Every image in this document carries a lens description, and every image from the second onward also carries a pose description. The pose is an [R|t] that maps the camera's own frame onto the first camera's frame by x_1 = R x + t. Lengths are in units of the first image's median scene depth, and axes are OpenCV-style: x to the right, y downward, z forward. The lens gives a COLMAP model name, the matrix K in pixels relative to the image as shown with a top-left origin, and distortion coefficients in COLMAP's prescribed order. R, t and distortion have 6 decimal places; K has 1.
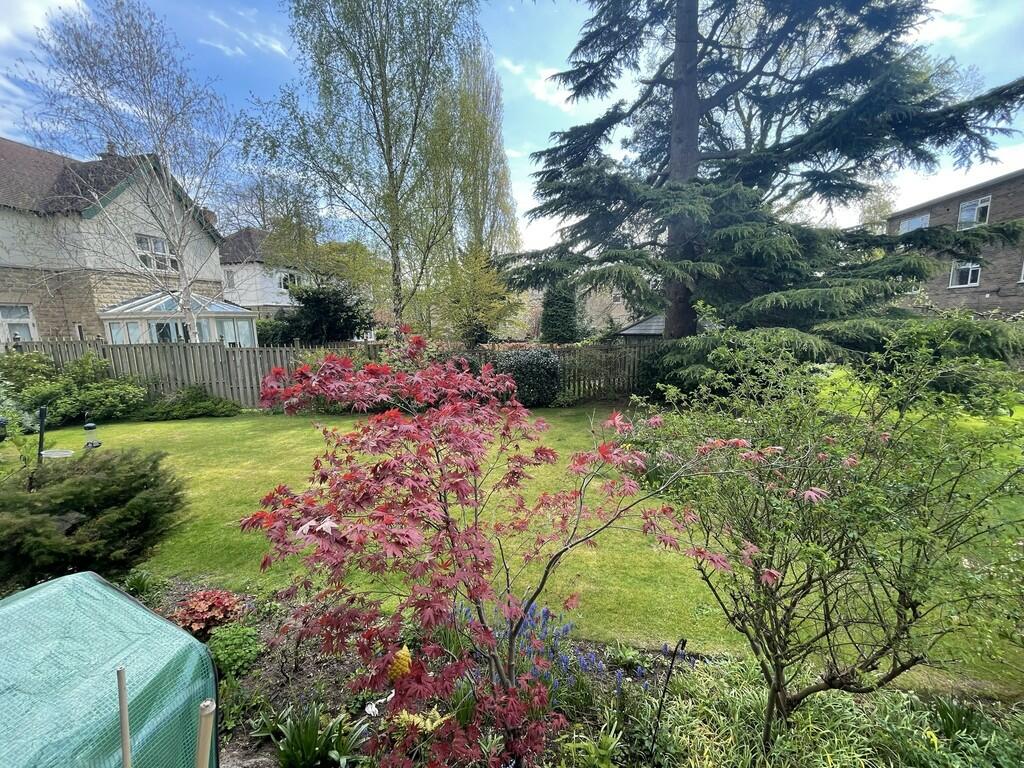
lens RADIAL K [[411.9, 0, 509.4], [0, 411.9, 385.7], [0, 0, 1]] dist [-0.004279, -0.000238]
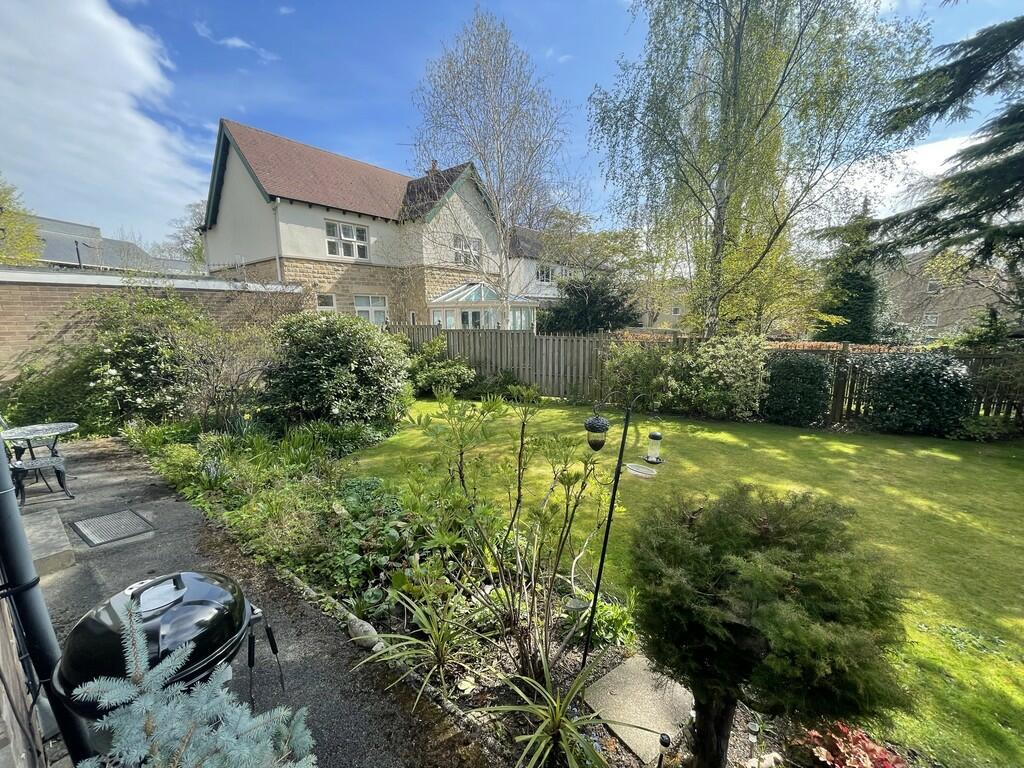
lens RADIAL K [[411.9, 0, 511.3], [0, 411.9, 385.5], [0, 0, 1]] dist [-0.004279, -0.000238]
pose [[0.886517, 0.089748, -0.453908, -0.198139], [-0.083300, 0.995937, 0.034228, 0.001089], [0.455135, 0.007467, 0.890391, 0.045545]]
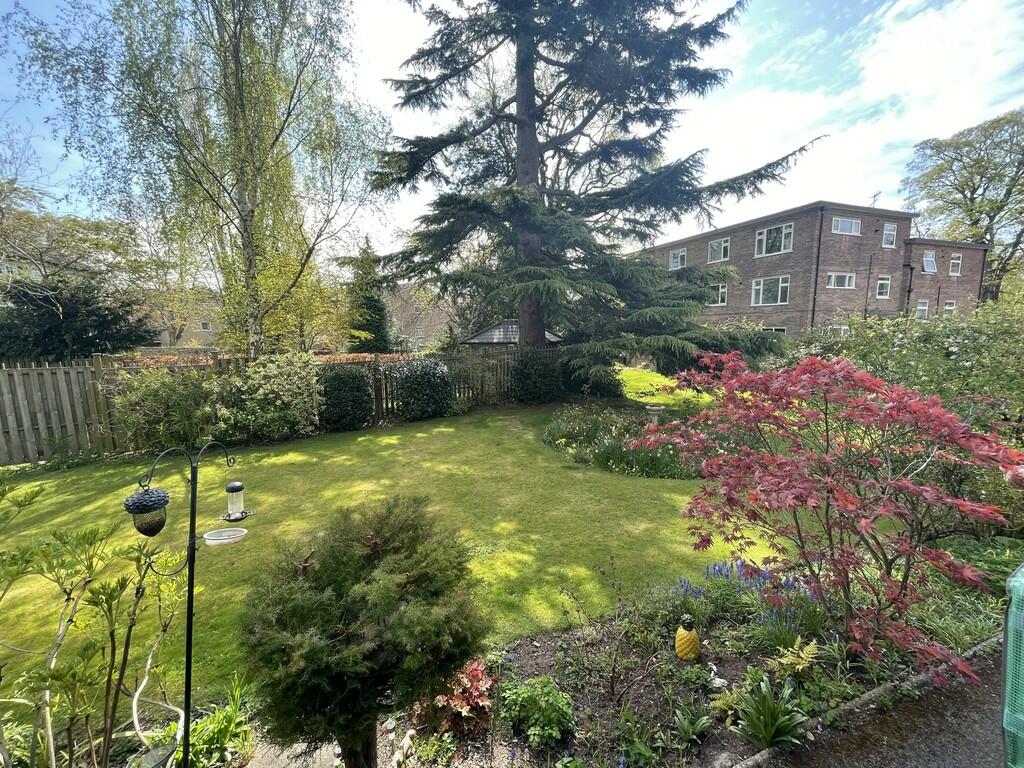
lens RADIAL K [[411.9, 0, 512.6], [0, 411.9, 384.5], [0, 0, 1]] dist [-0.004279, -0.000238]
pose [[0.860989, -0.061120, 0.504938, -0.207262], [0.074903, 0.997166, -0.007019, -0.004634], [-0.503078, 0.043865, 0.863127, 0.050627]]
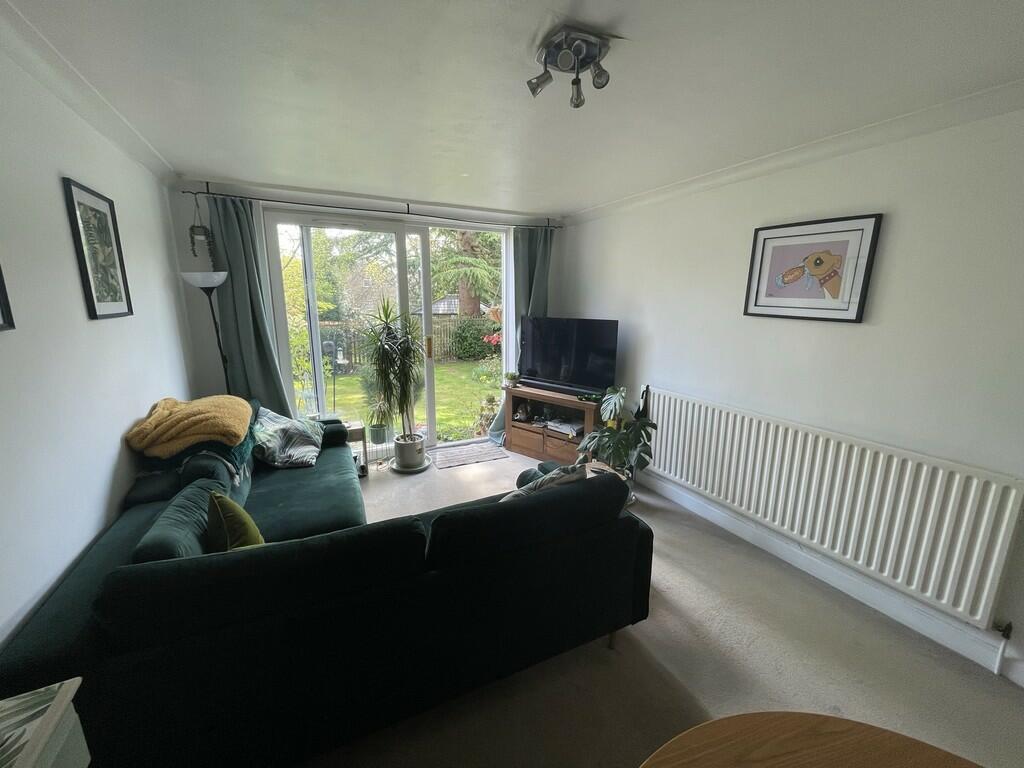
lens RADIAL K [[411.9, 0, 507.5], [0, 411.9, 385.3], [0, 0, 1]] dist [-0.004279, -0.000238]
pose [[0.800894, -0.098153, 0.590707, -0.334249], [0.076896, 0.995165, 0.061102, 0.044288], [-0.593848, -0.003513, 0.804569, -0.210506]]
